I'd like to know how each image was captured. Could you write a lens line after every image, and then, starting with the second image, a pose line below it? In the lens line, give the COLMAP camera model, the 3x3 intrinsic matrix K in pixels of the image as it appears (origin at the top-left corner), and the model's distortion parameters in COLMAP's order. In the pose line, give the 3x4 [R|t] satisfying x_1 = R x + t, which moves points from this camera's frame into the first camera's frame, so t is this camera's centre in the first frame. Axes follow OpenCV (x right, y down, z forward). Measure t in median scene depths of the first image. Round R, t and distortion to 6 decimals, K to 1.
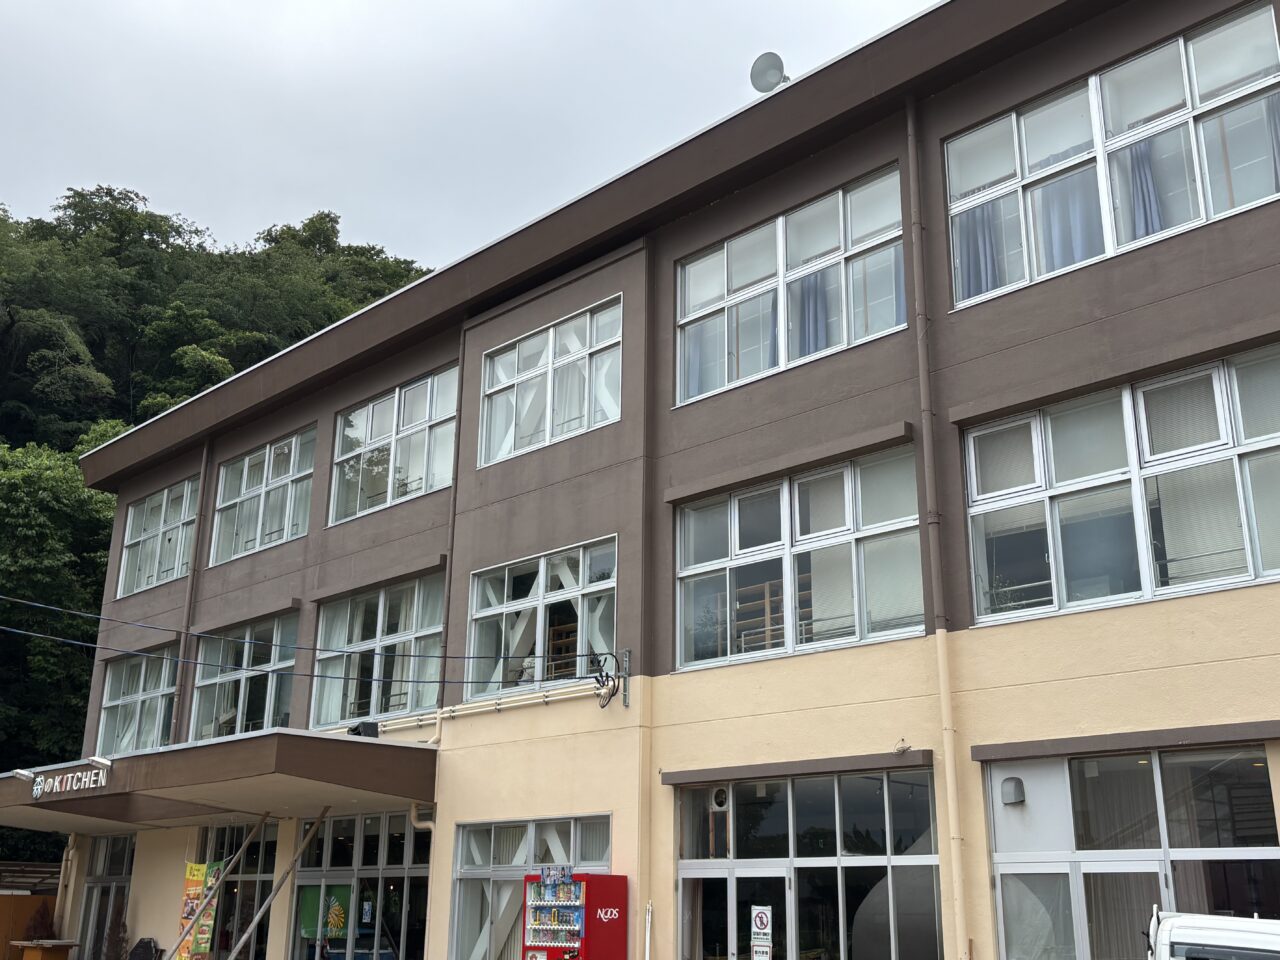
lens RADIAL K [[1330.5, 0, 640.0], [0, 1330.5, 480.0], [0, 0, 1]] dist [0.141217, 0.001553]
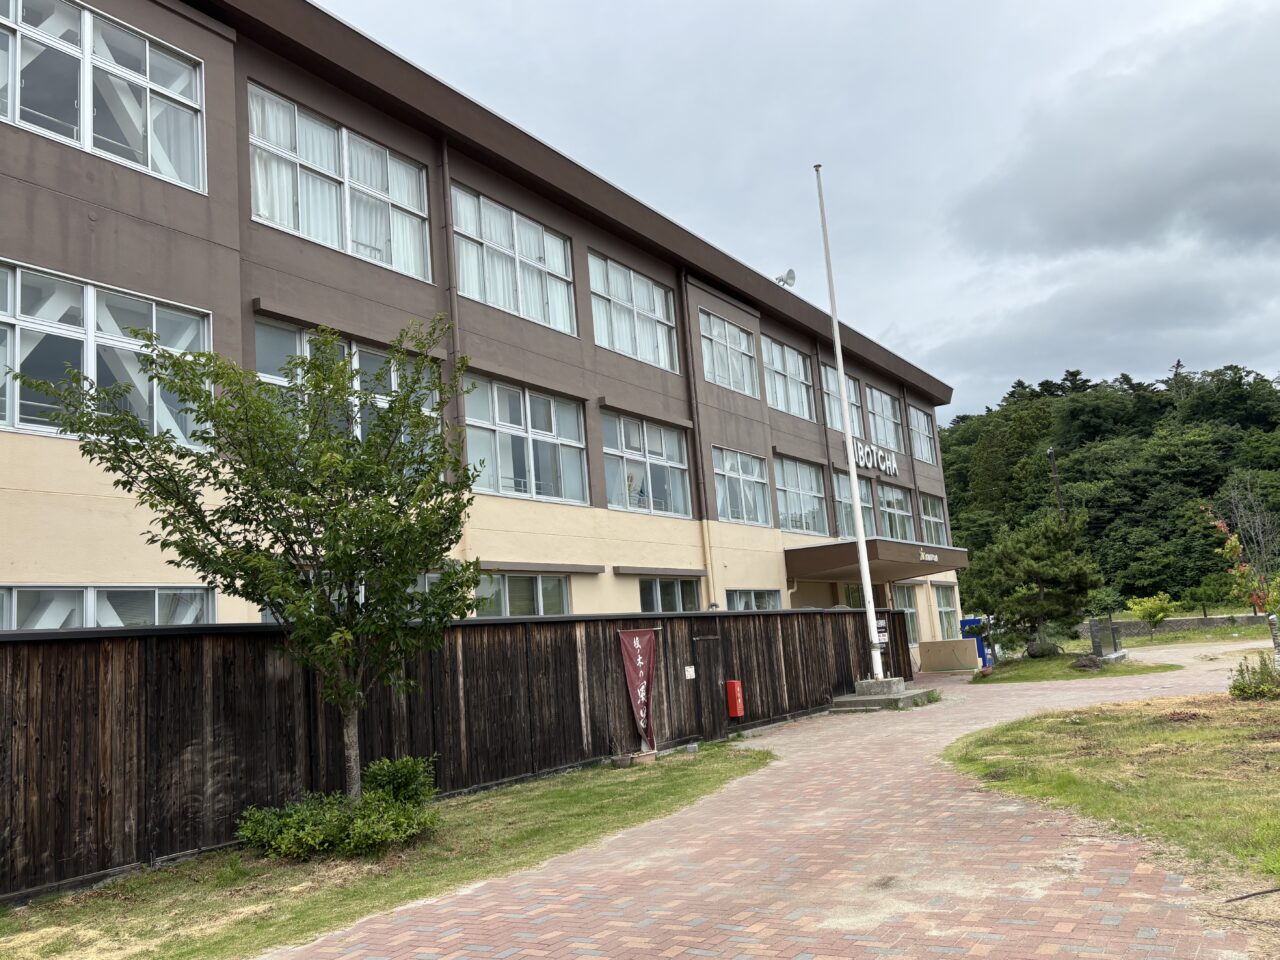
lens RADIAL K [[1047.9, 0, 640.0], [0, 1047.9, 480.0], [0, 0, 1]] dist [0.008365, 0.003540]
pose [[-0.232508, 0.152312, 0.960594, -1.022498], [-0.237477, 0.948877, -0.207935, 0.304987], [-0.943157, -0.276465, -0.184451, 0.997412]]
